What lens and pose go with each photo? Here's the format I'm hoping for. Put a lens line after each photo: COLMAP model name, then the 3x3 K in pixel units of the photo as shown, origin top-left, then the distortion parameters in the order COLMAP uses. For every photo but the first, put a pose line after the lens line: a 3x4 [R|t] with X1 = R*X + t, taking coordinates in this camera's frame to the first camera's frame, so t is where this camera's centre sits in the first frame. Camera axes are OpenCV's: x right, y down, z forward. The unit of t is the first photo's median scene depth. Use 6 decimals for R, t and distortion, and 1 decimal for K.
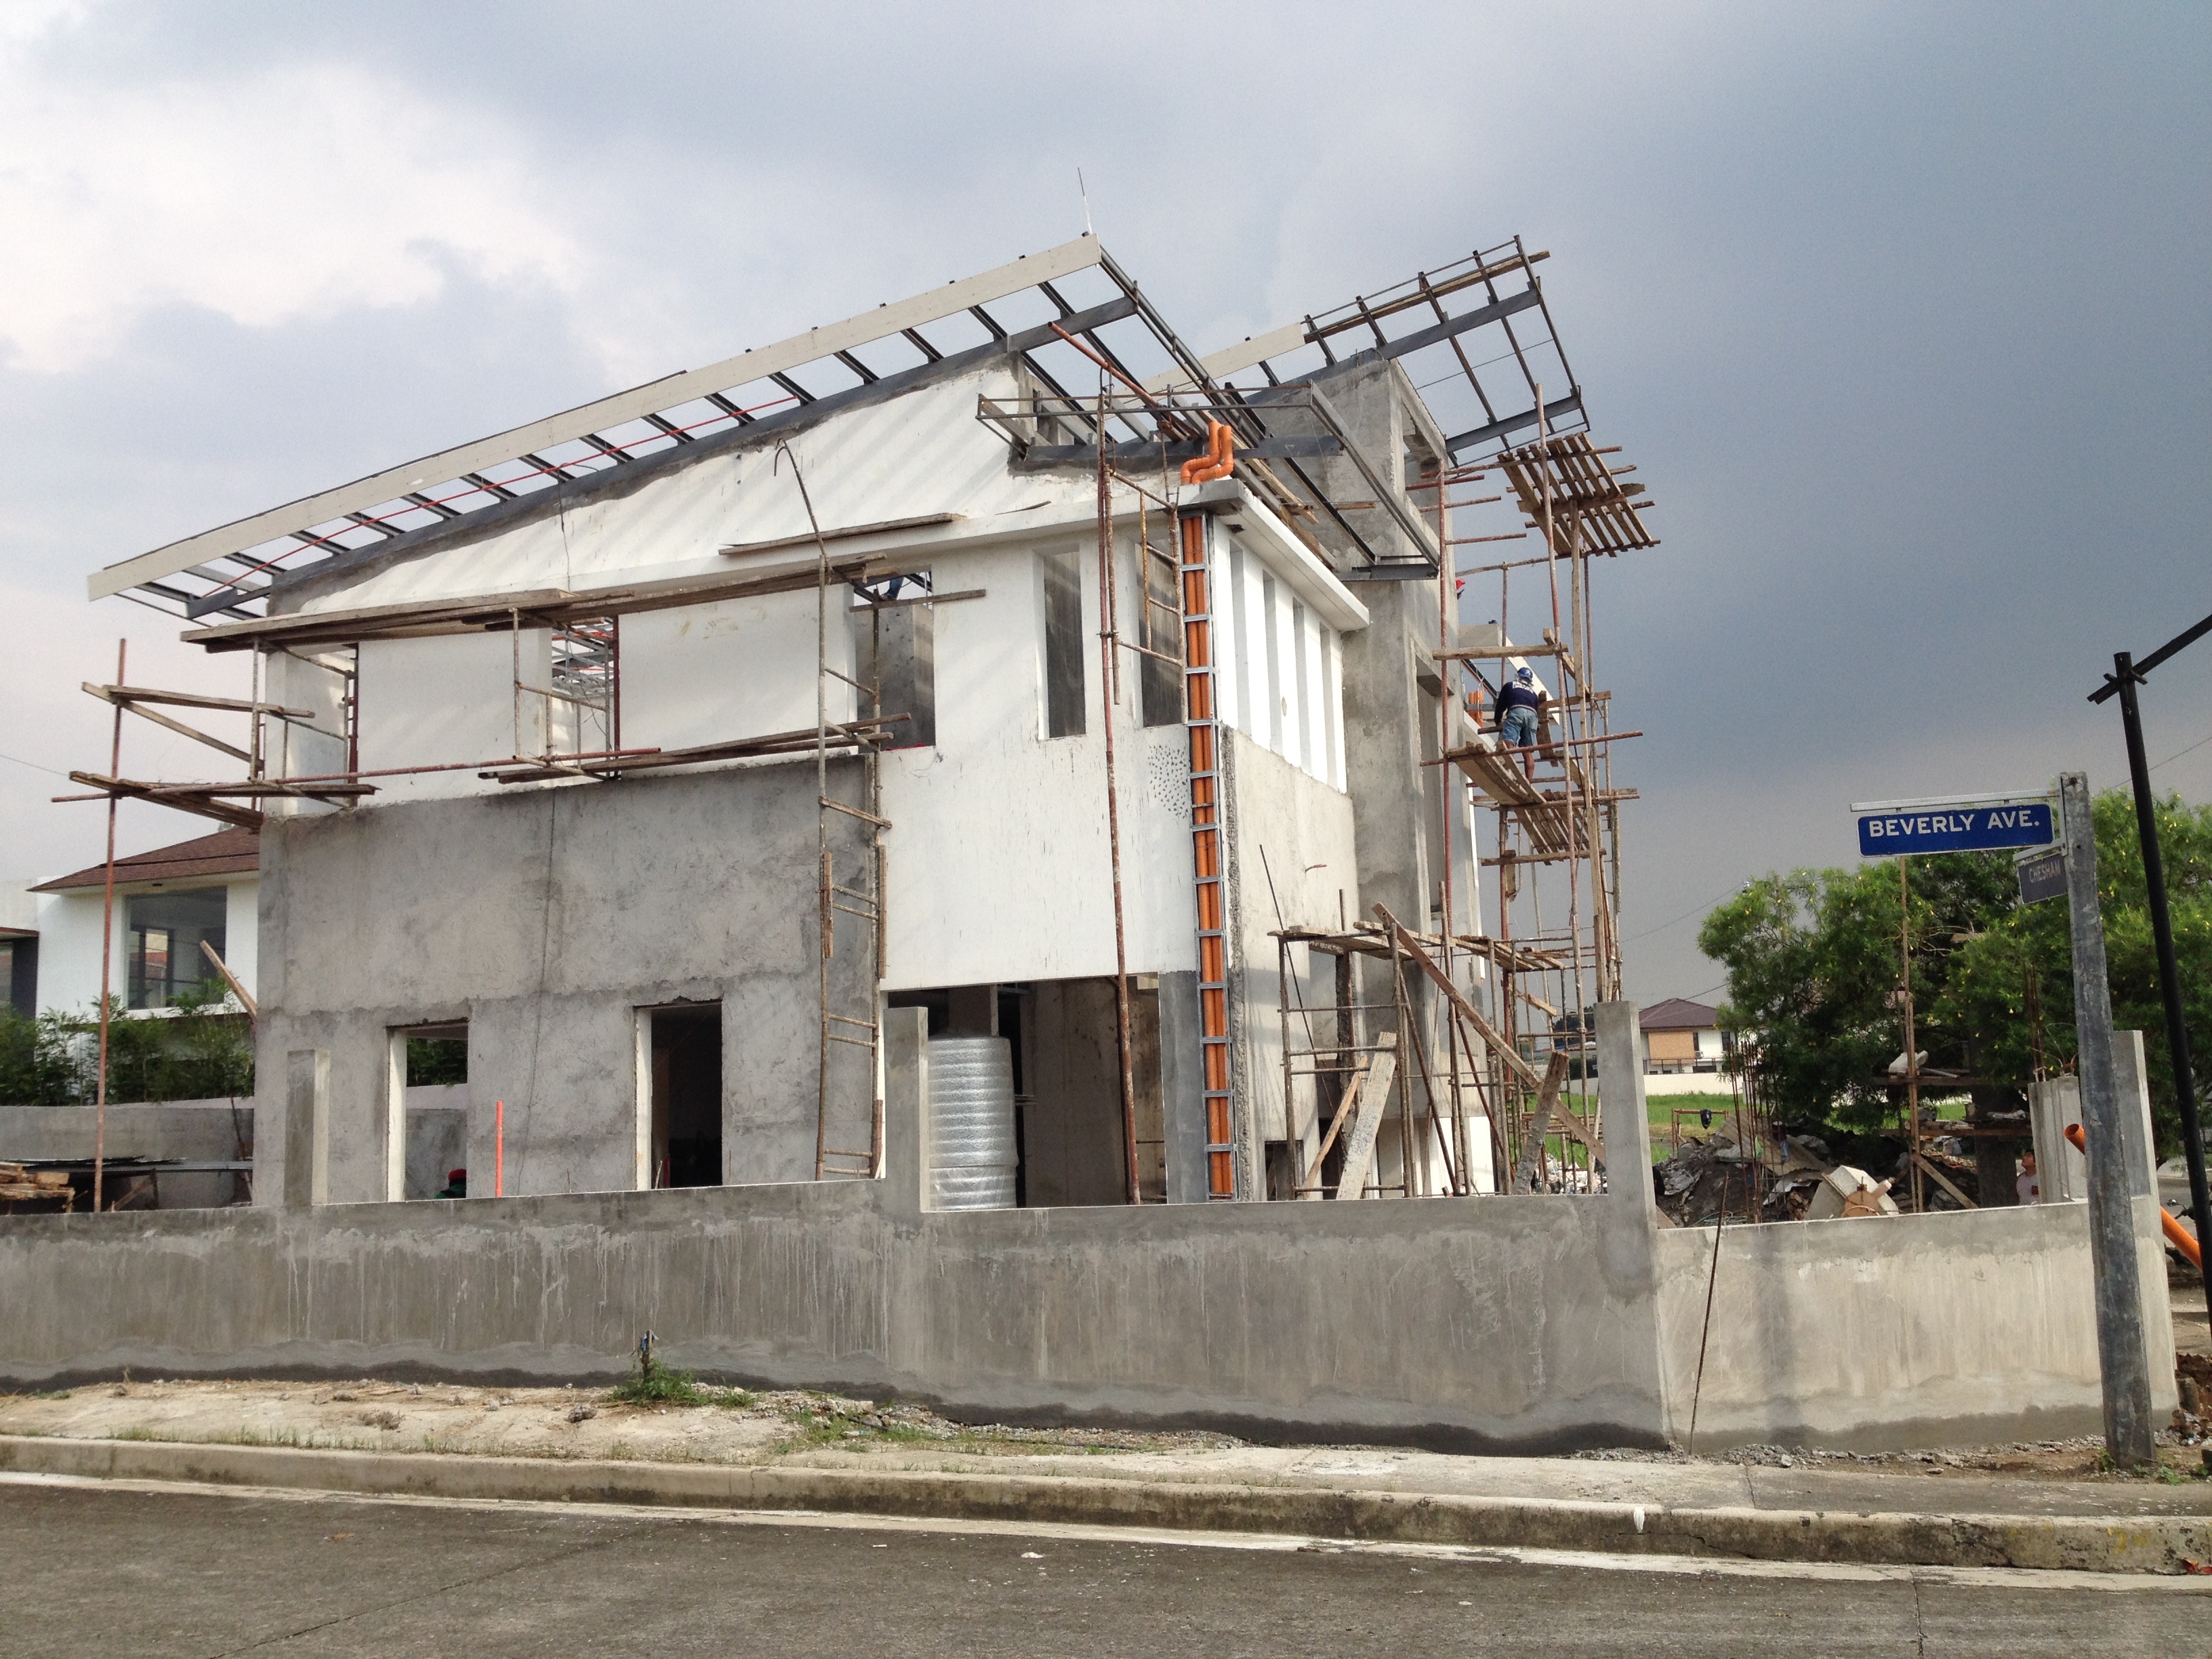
lens RADIAL K [[1920.3, 0, 1106.0], [0, 1920.3, 829.5], [0, 0, 1]] dist [0.086248, -0.146960]
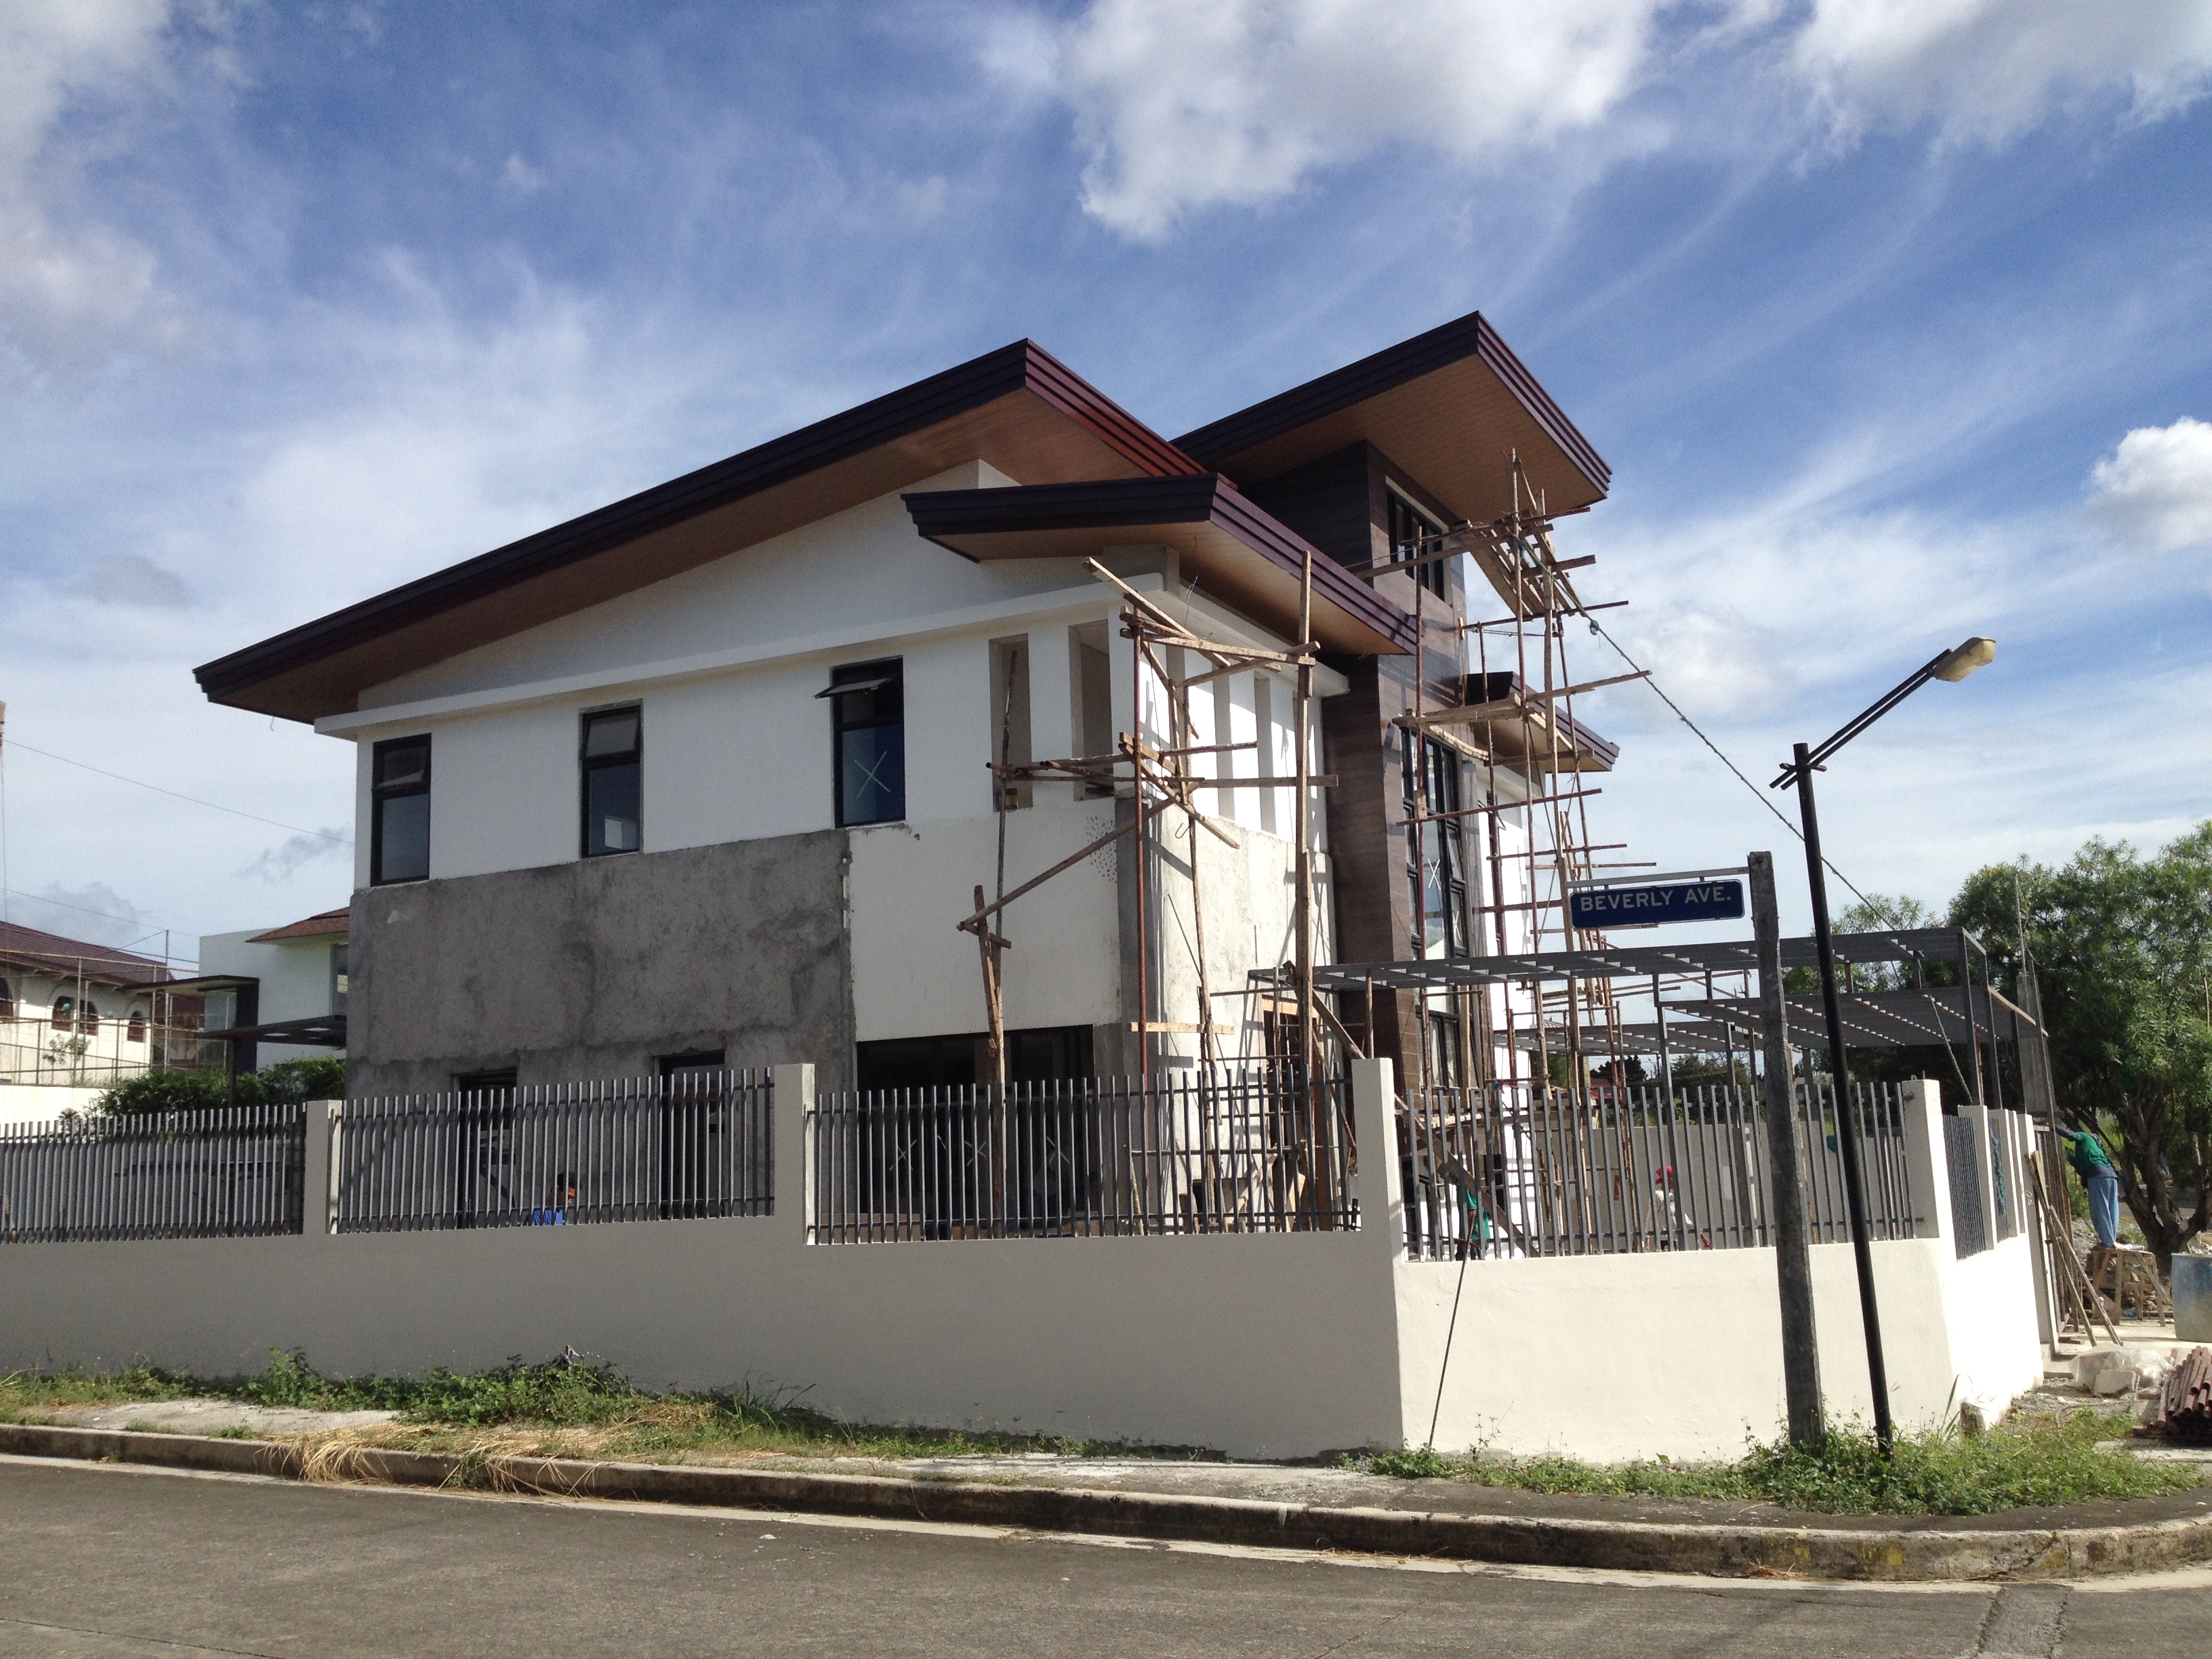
lens RADIAL K [[1920.3, 0, 1106.0], [0, 1920.3, 829.5], [0, 0, 1]] dist [0.086248, -0.146960]
pose [[0.992345, -0.020125, -0.121848, 0.158994], [0.018727, 0.999745, -0.012614, -0.021242], [0.122071, 0.010236, 0.992469, -0.082611]]
